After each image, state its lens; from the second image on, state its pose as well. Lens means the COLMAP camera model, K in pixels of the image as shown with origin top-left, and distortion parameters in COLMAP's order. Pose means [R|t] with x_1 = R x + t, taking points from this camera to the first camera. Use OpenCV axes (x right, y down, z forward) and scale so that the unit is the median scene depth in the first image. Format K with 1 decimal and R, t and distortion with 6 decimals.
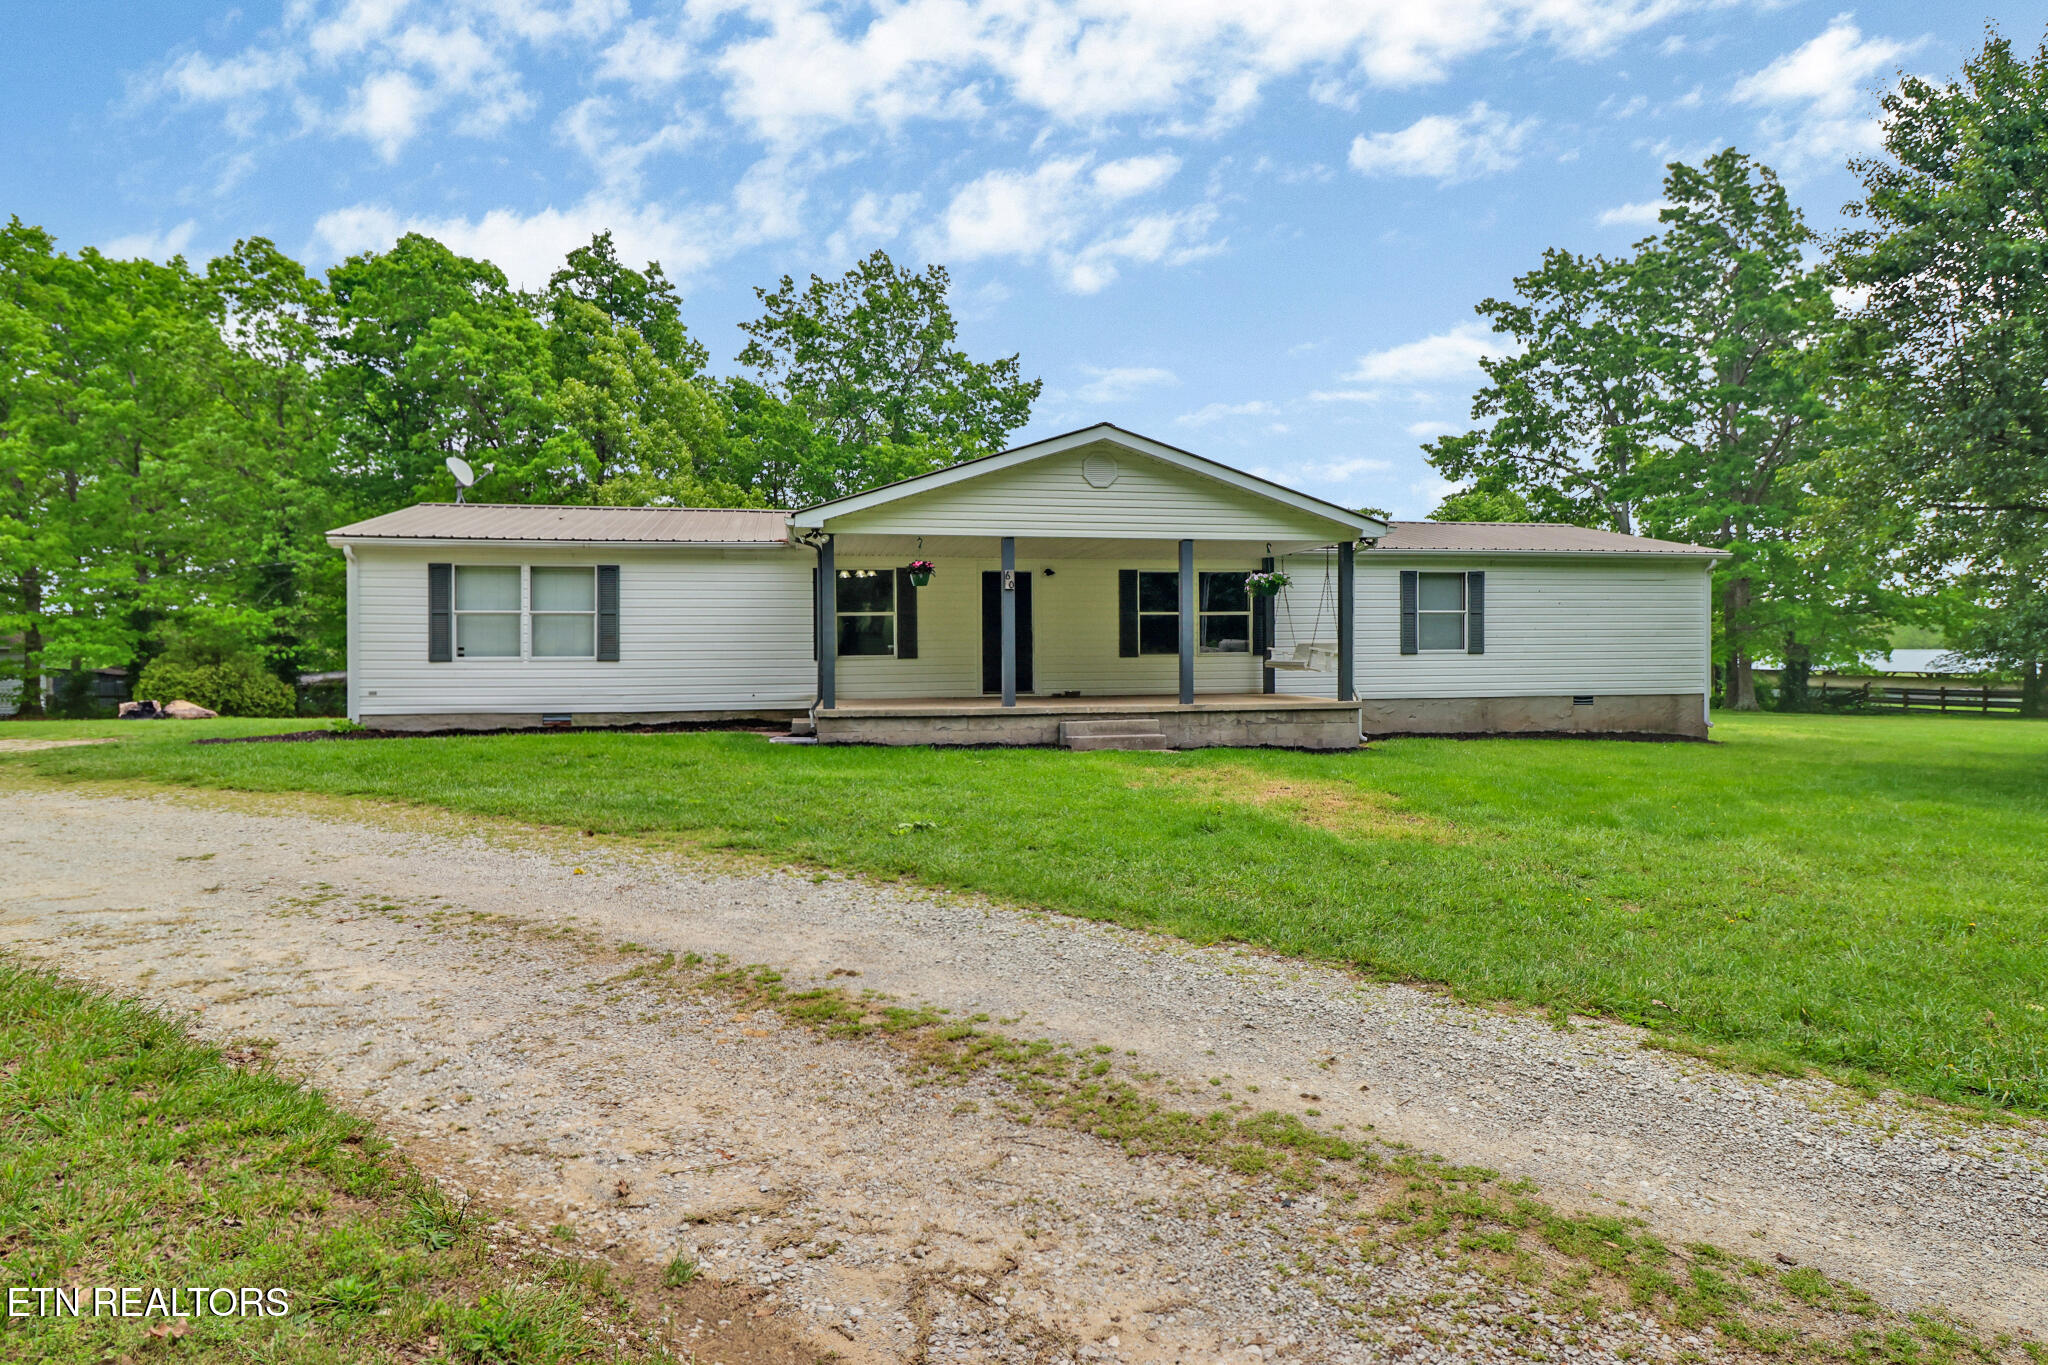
lens RADIAL K [[1226.4, 0, 1024.0], [0, 1226.4, 682.5], [0, 0, 1]] dist [-0.003160, -0.004842]
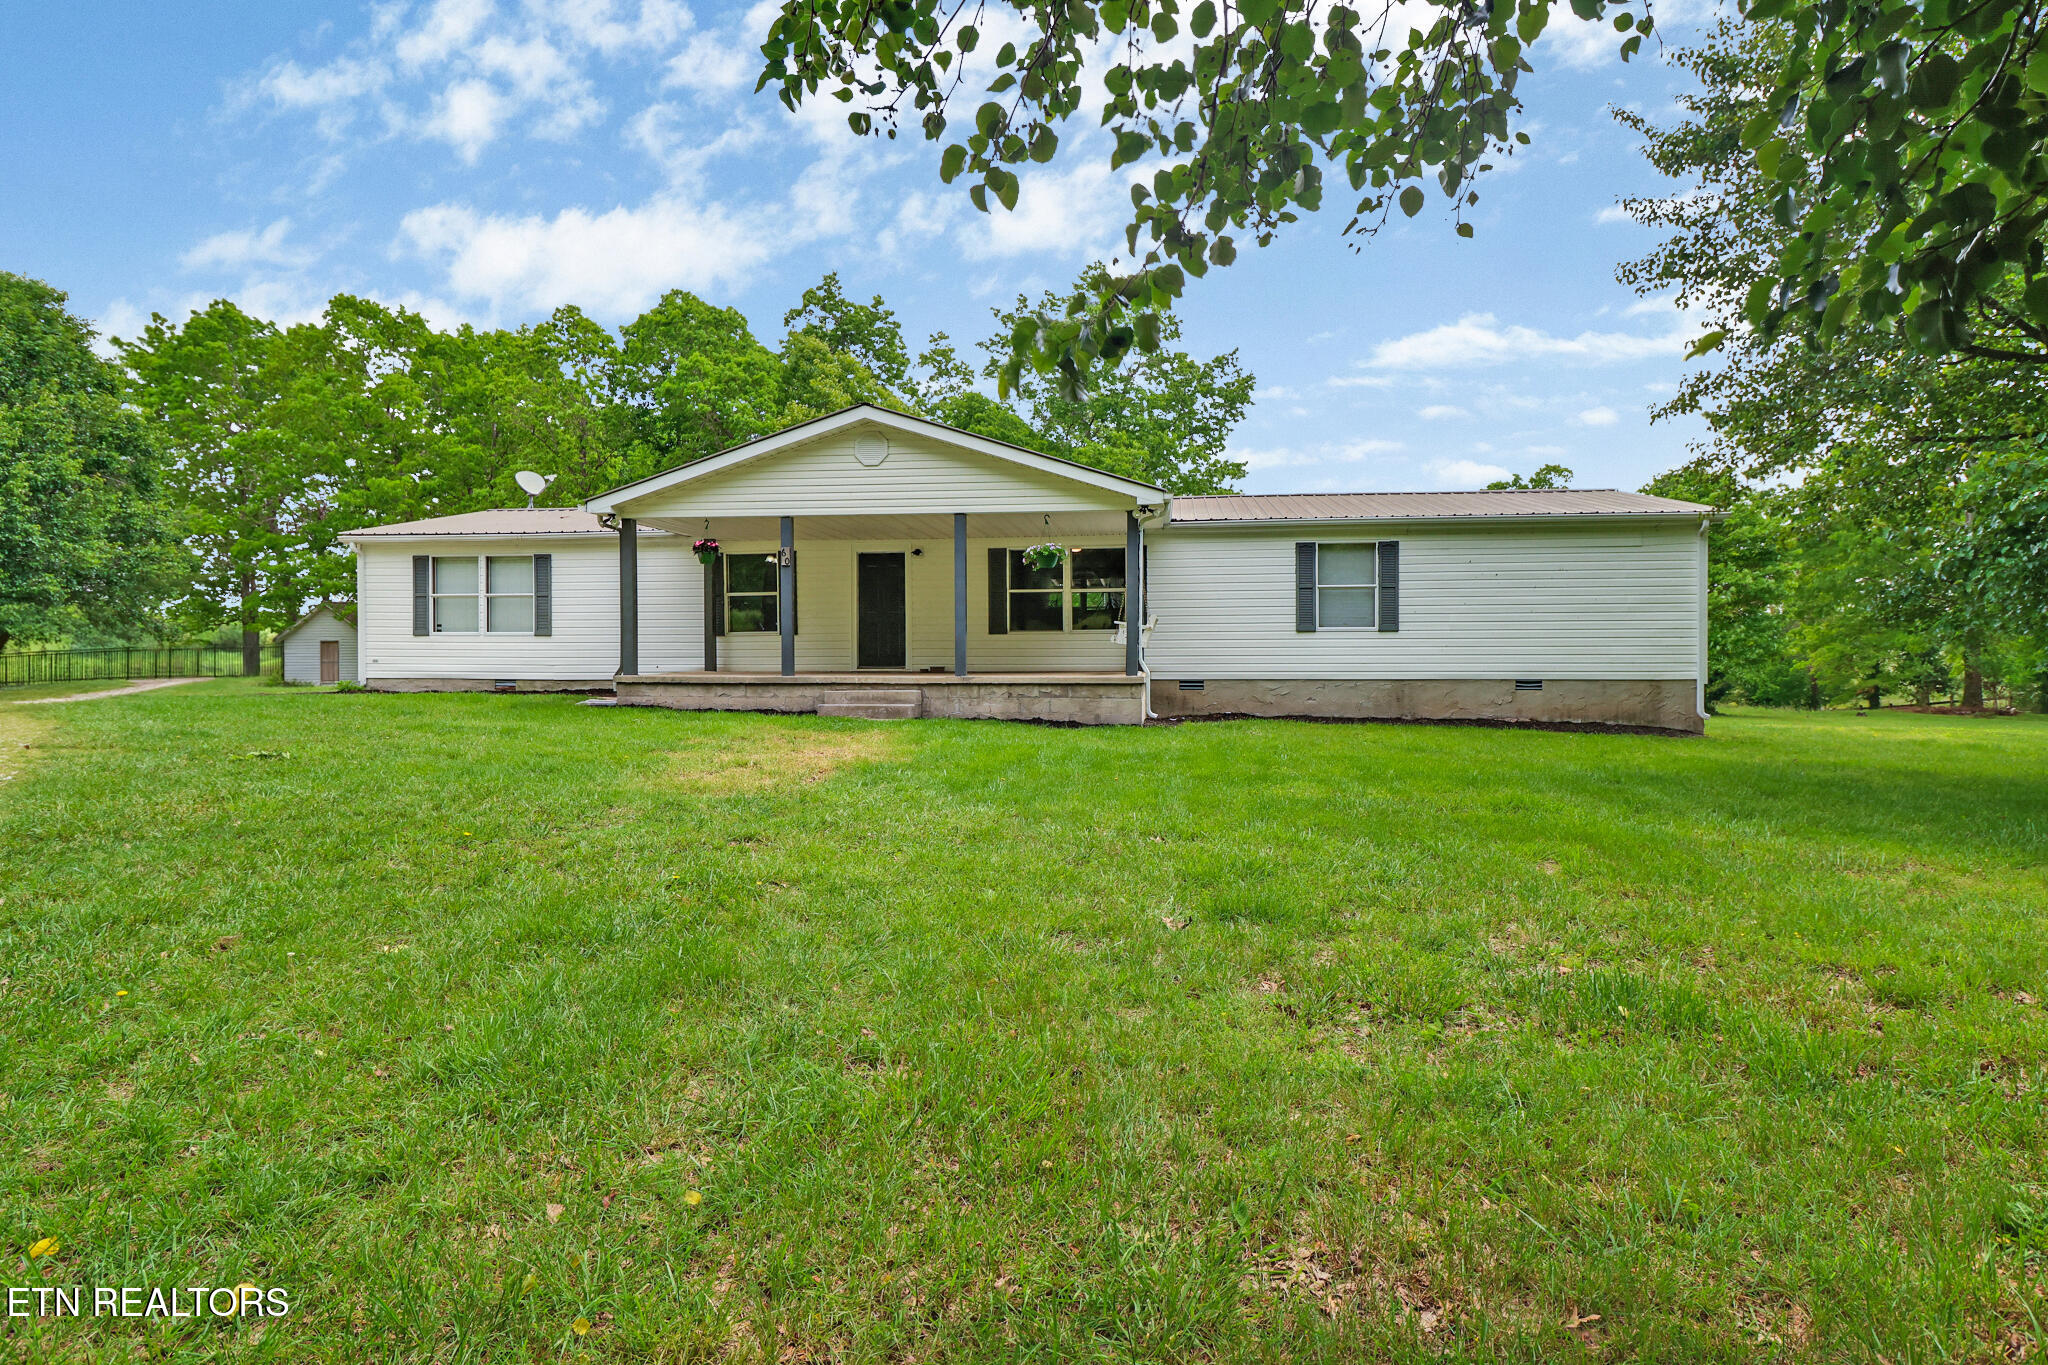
lens RADIAL K [[1162.6, 0, 1024.0], [0, 1162.6, 682.5], [0, 0, 1]] dist [0.002143, 0.000327]
pose [[0.939504, 0.013671, -0.342264, 0.436296], [-0.012936, 0.999907, 0.004429, 0.015032], [0.342292, 0.000267, 0.939593, 0.100291]]
